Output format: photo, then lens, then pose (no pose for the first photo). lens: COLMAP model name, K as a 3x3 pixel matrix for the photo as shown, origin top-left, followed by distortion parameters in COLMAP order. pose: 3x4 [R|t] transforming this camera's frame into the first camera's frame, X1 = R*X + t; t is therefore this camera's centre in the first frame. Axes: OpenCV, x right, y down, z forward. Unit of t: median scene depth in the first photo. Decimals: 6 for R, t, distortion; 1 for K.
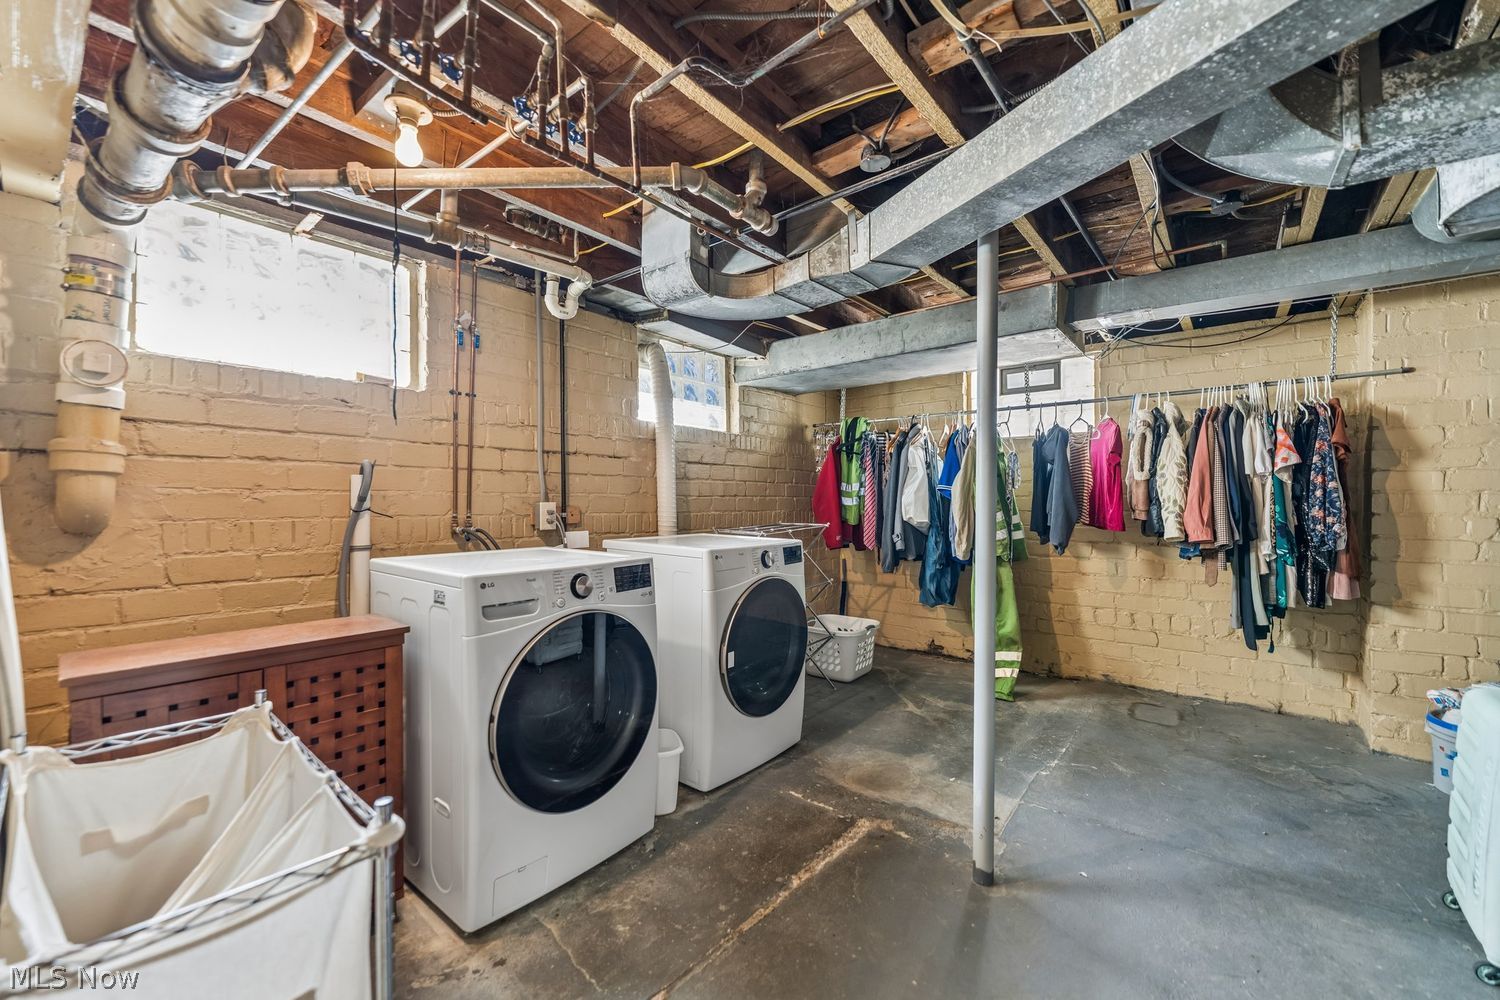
lens RADIAL K [[607.2, 0, 750.0], [0, 607.2, 500.0], [0, 0, 1]] dist [-0.000448, -0.000059]
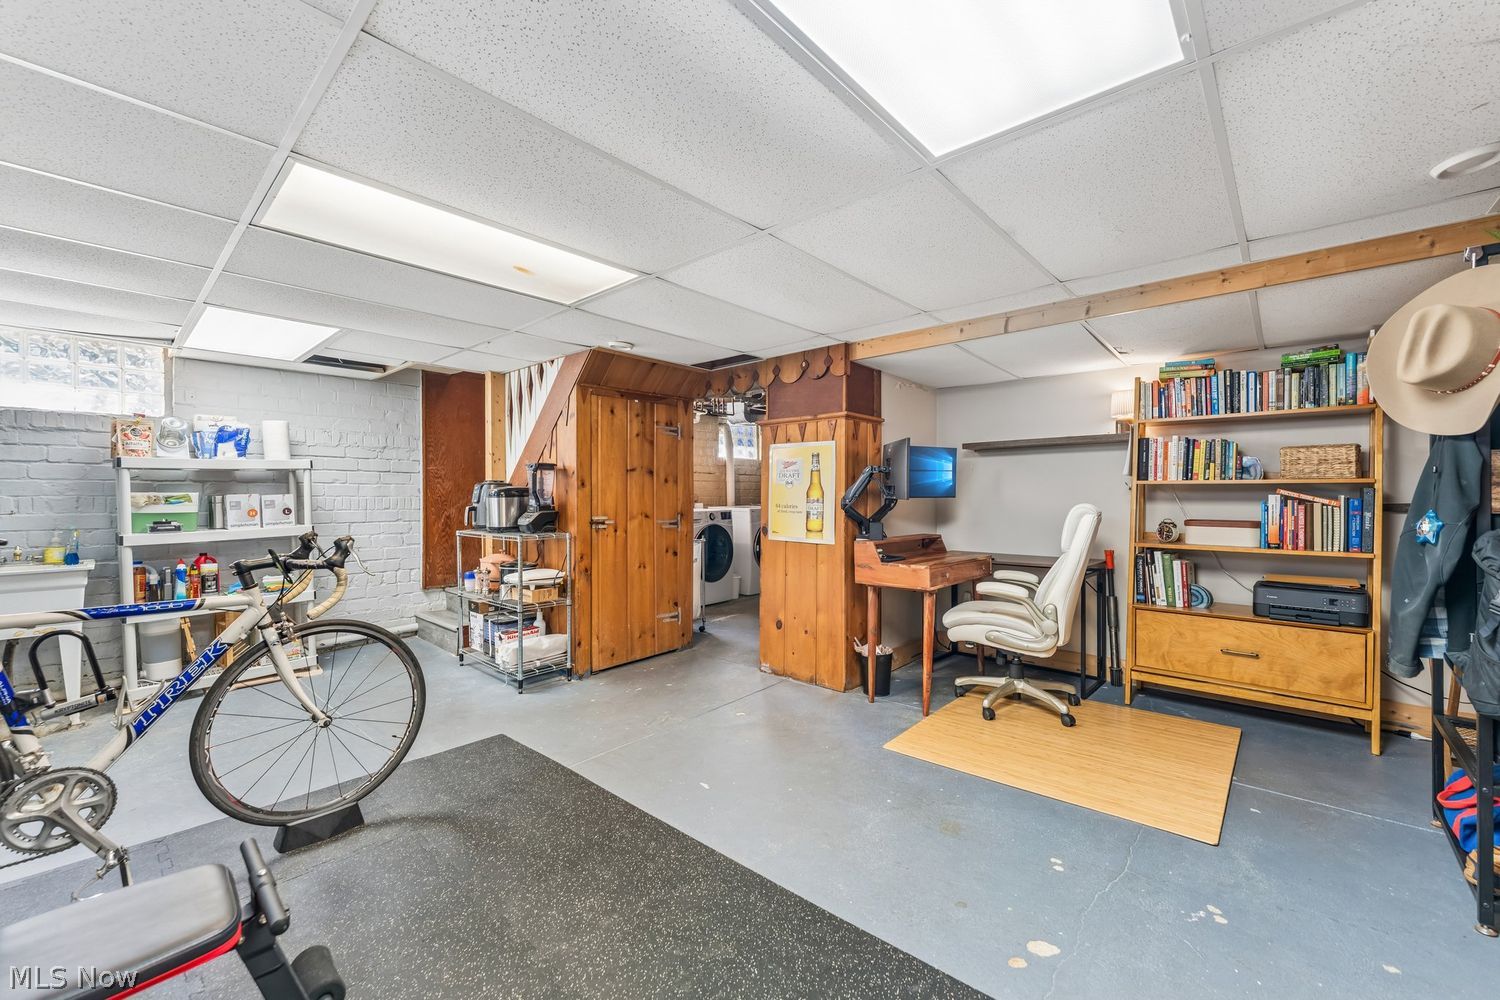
lens RADIAL K [[607.2, 0, 750.0], [0, 607.2, 500.0], [0, 0, 1]] dist [-0.000448, -0.000059]
pose [[0.998208, 0.000241, -0.059833, 0.073134], [0.000347, 0.999952, 0.009807, 0.009963], [0.059833, -0.009810, 0.998160, -1.292513]]
